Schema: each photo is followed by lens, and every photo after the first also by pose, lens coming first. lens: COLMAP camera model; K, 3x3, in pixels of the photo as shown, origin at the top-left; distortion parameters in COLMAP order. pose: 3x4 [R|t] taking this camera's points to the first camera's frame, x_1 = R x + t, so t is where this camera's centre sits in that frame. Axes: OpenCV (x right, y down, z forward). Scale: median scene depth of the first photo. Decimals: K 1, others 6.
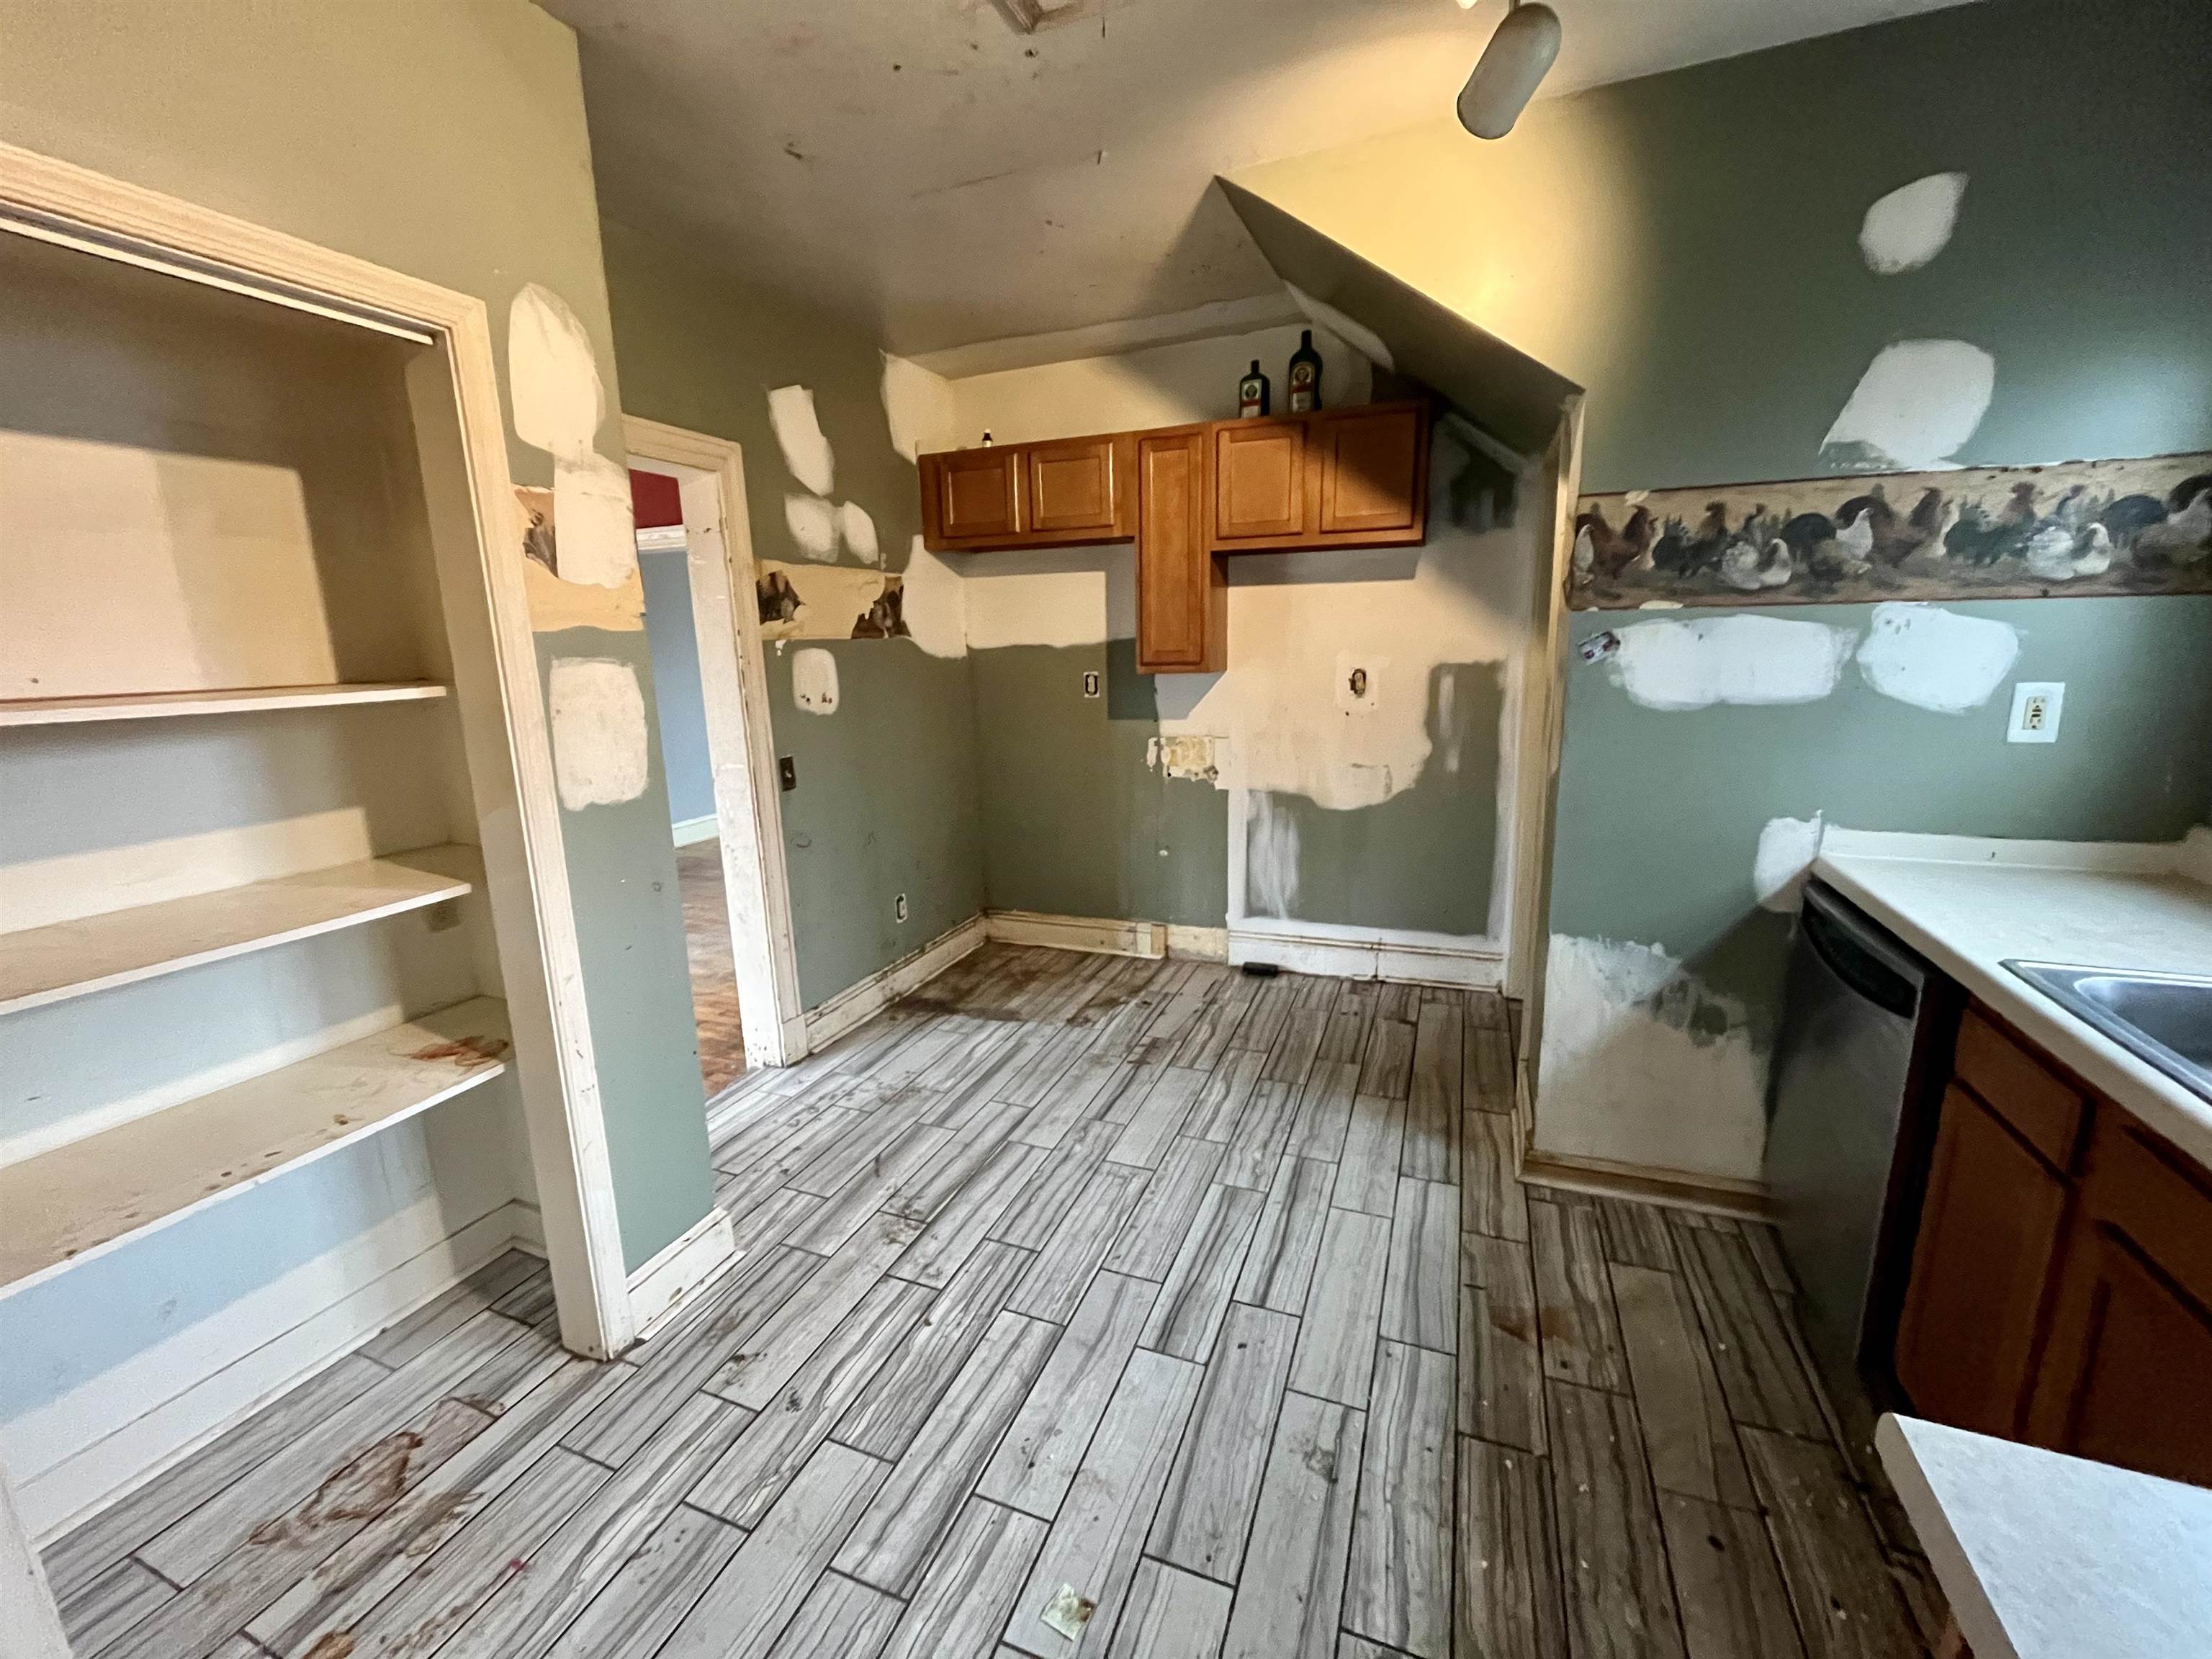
lens RADIAL K [[894.9, 0, 1108.2], [0, 894.9, 822.3], [0, 0, 1]] dist [-0.007493, 0.000077]
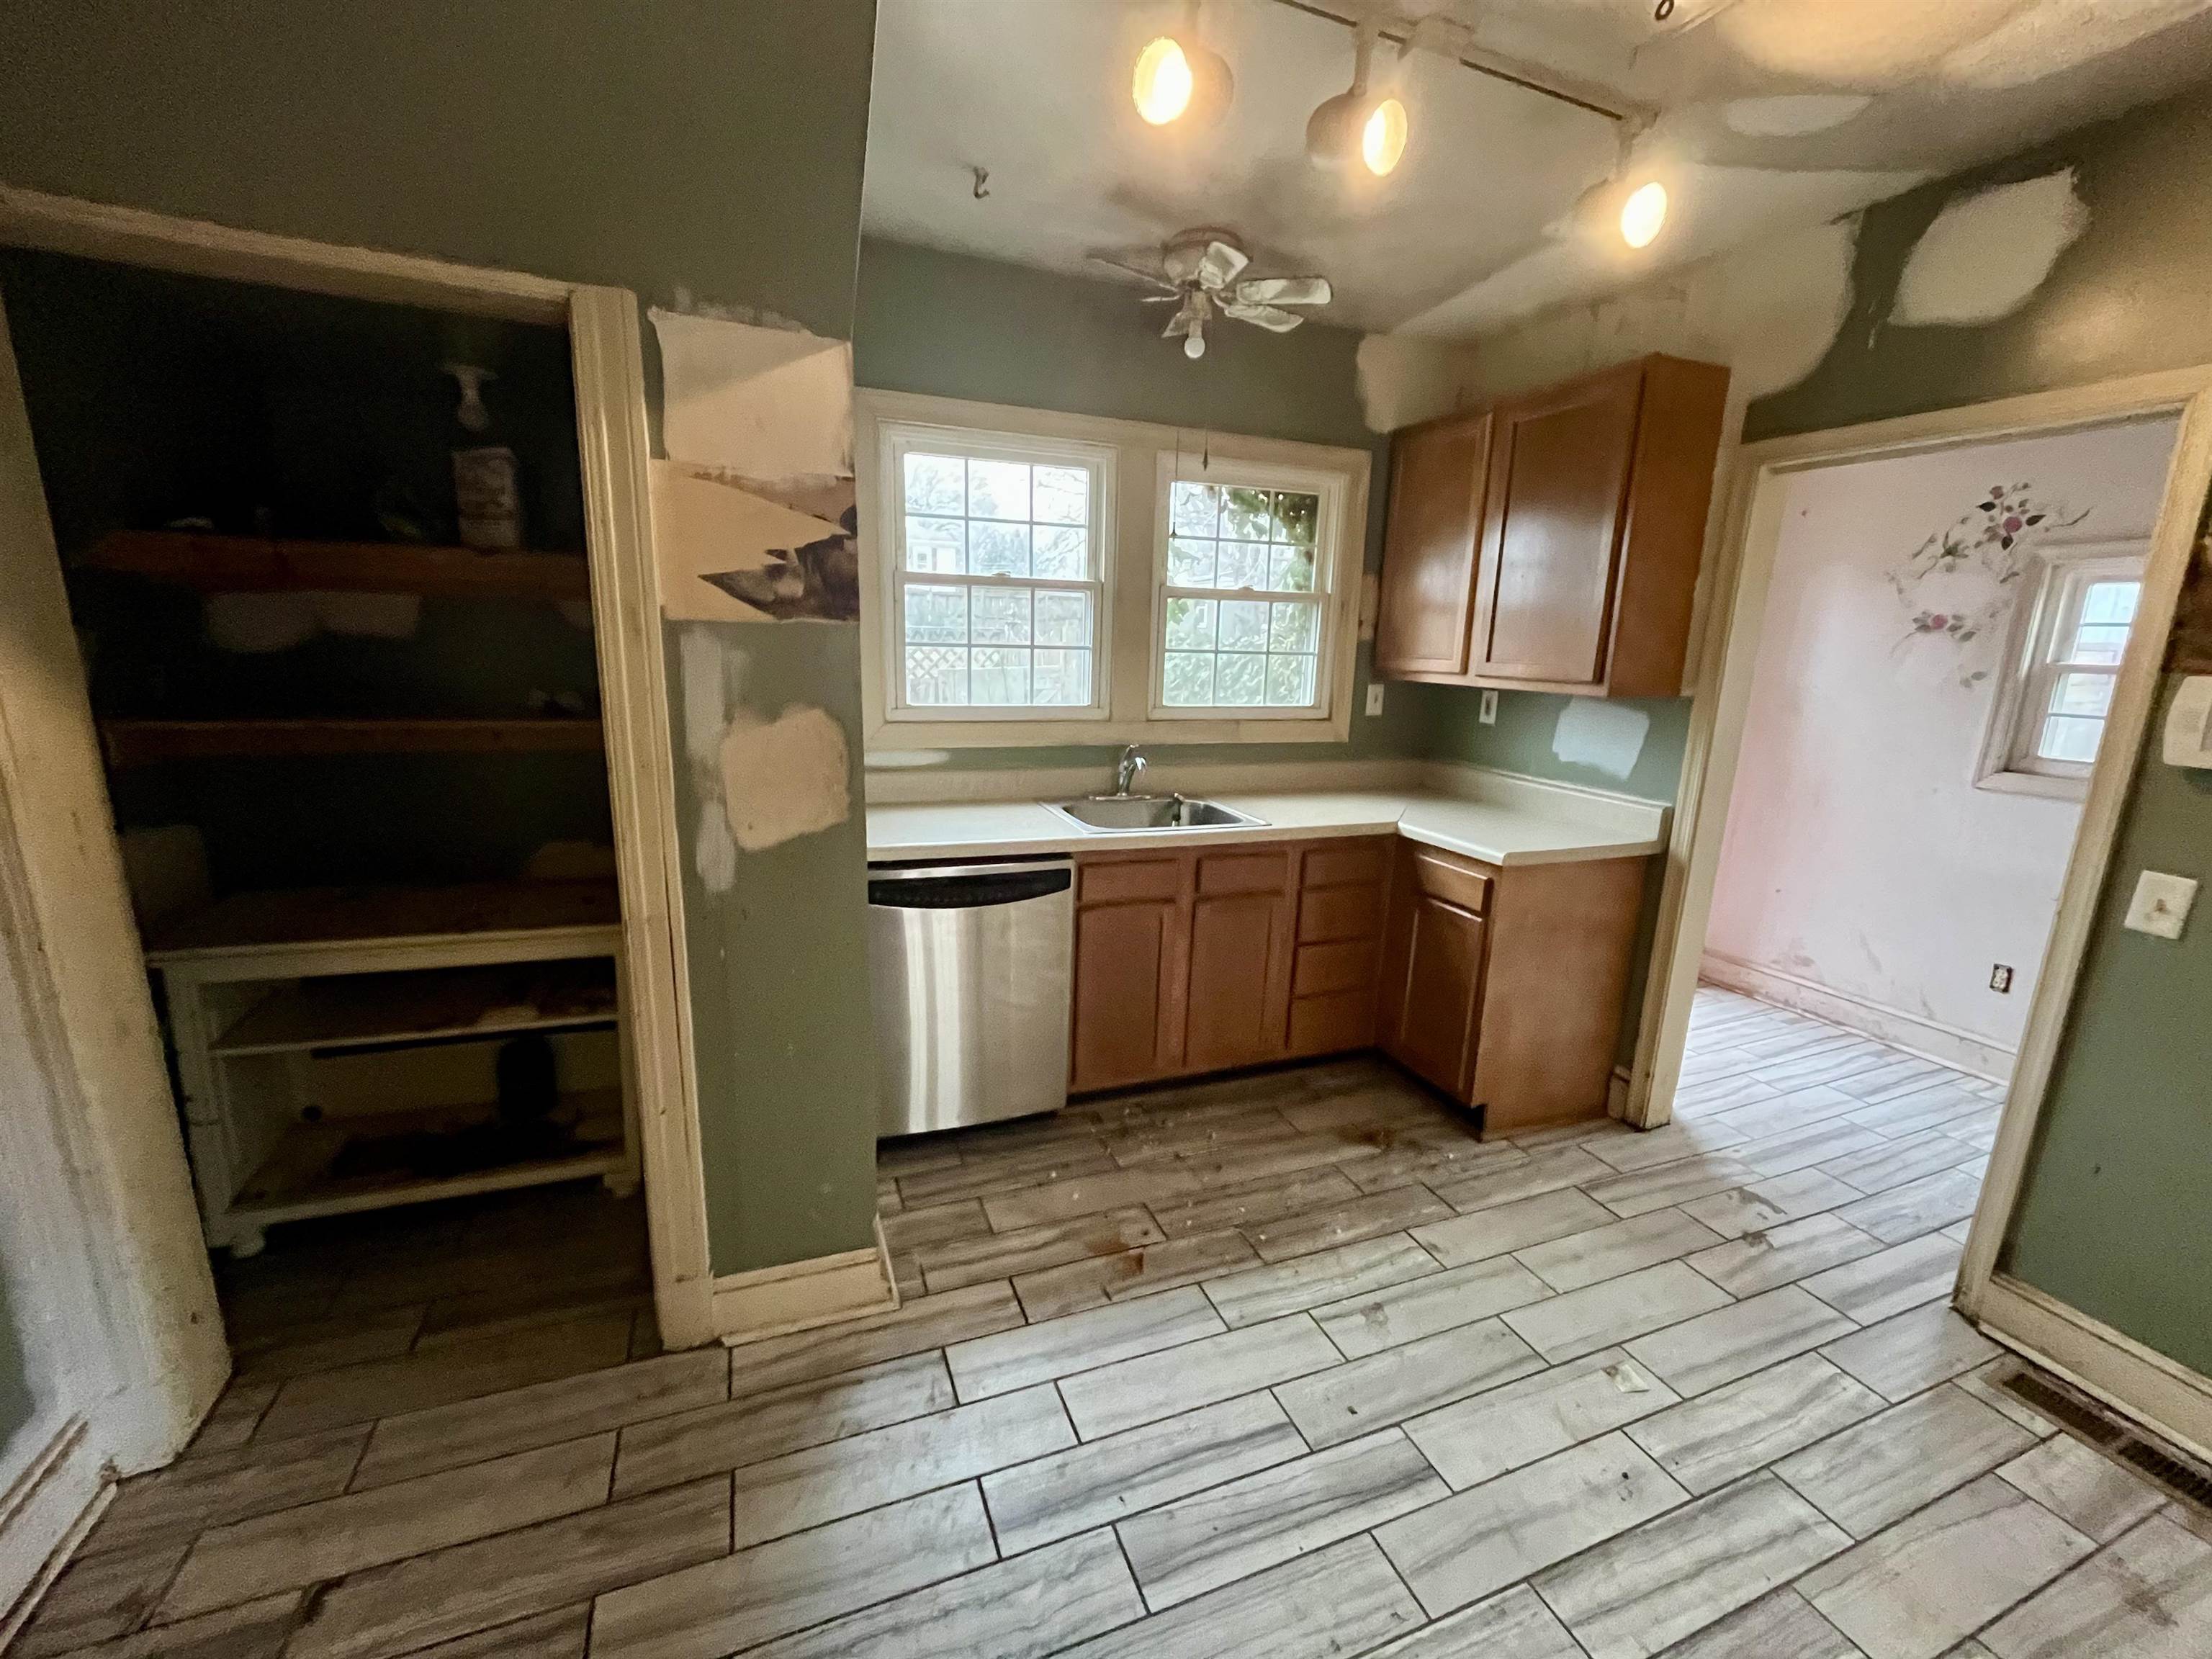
lens RADIAL K [[894.9, 0, 1107.2], [0, 894.9, 842.3], [0, 0, 1]] dist [-0.007493, 0.000077]
pose [[-0.686429, -0.158852, 0.709635, -0.243670], [0.134507, 0.931276, 0.338575, -0.319992], [-0.714649, 0.327859, -0.617888, 1.550854]]
